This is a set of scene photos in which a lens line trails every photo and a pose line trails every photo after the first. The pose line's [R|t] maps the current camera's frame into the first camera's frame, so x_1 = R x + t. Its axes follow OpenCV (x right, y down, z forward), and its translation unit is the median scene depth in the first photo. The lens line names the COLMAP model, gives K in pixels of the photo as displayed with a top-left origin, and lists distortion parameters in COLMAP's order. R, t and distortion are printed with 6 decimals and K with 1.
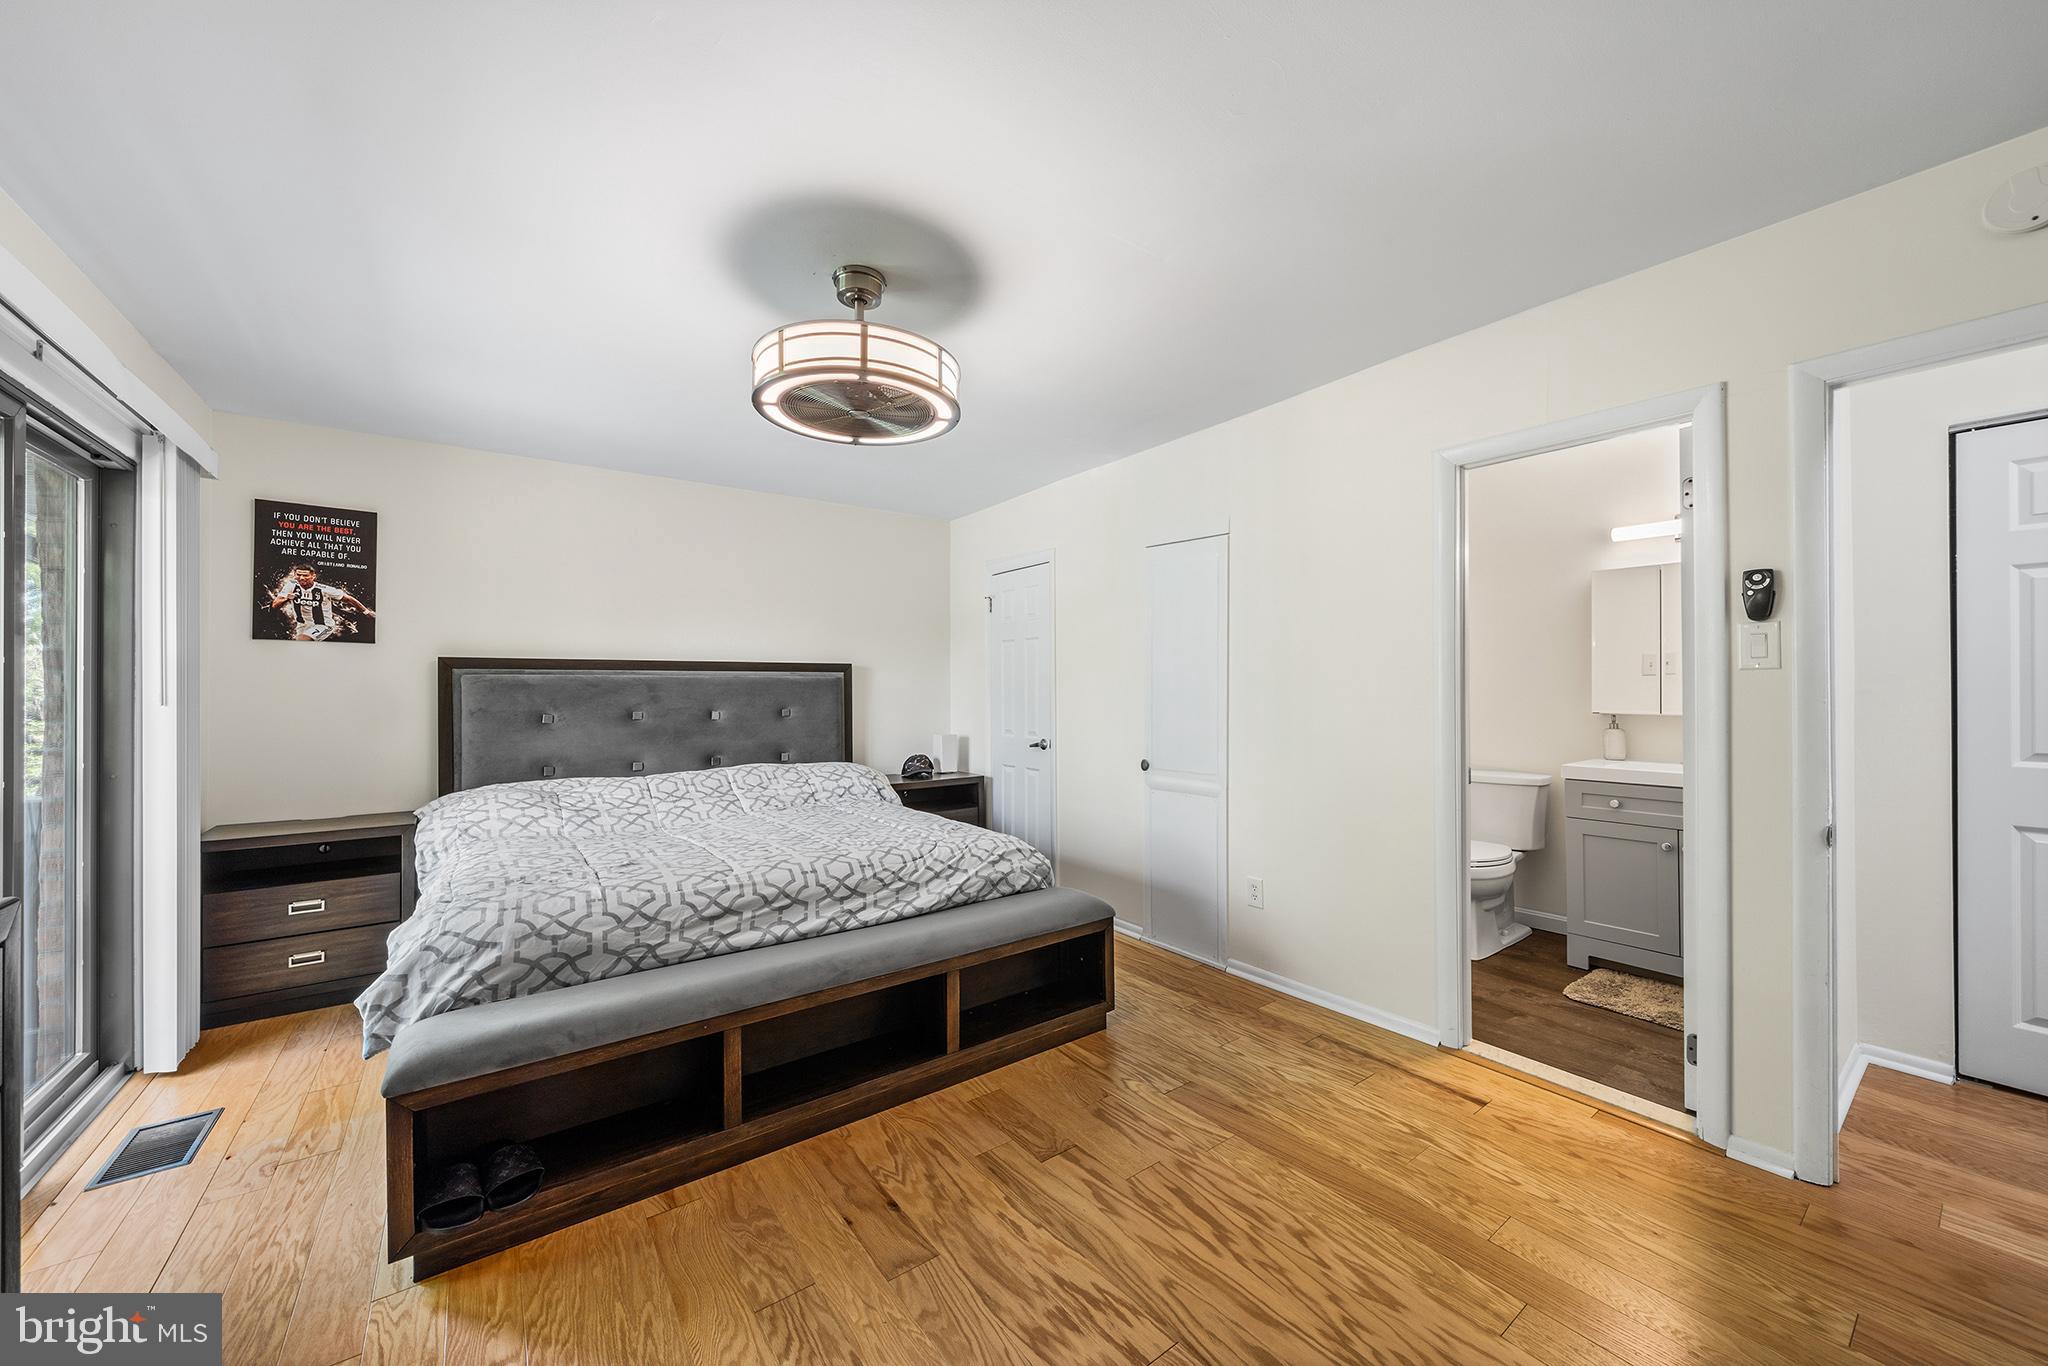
lens RADIAL K [[746.8, 0, 1012.3], [0, 746.8, 687.9], [0, 0, 1]] dist [-0.001826, -0.000095]
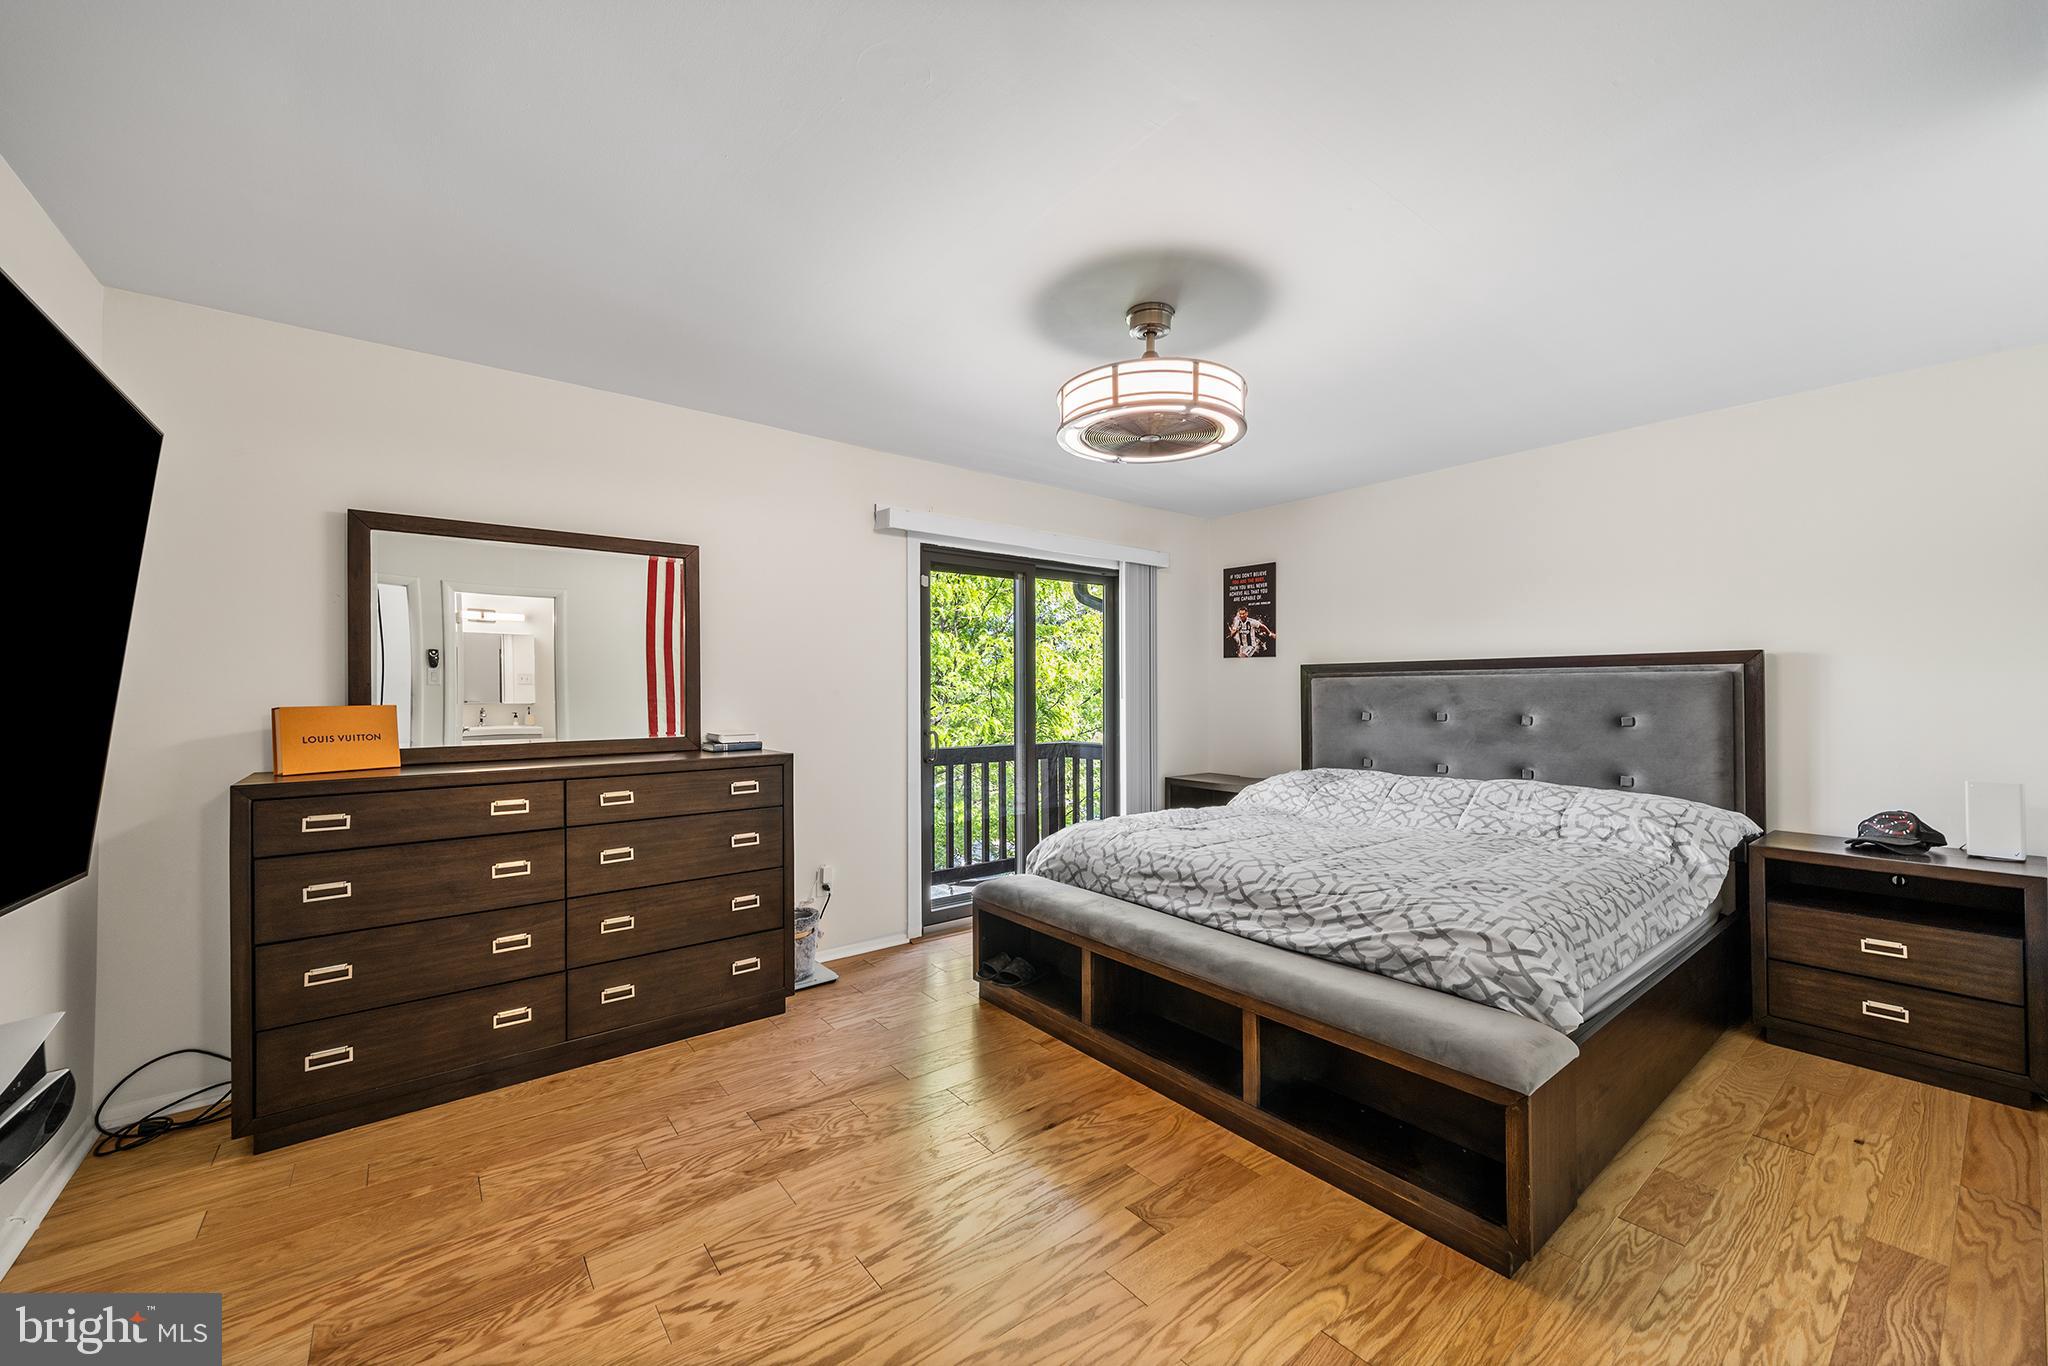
lens RADIAL K [[746.8, 0, 1012.3], [0, 746.8, 687.9], [0, 0, 1]] dist [-0.001826, -0.000095]
pose [[0.056442, 0.000287, -0.998406, 0.677176], [0.004440, 0.999990, 0.000538, -0.005540], [0.998396, -0.004464, 0.056440, 0.576546]]
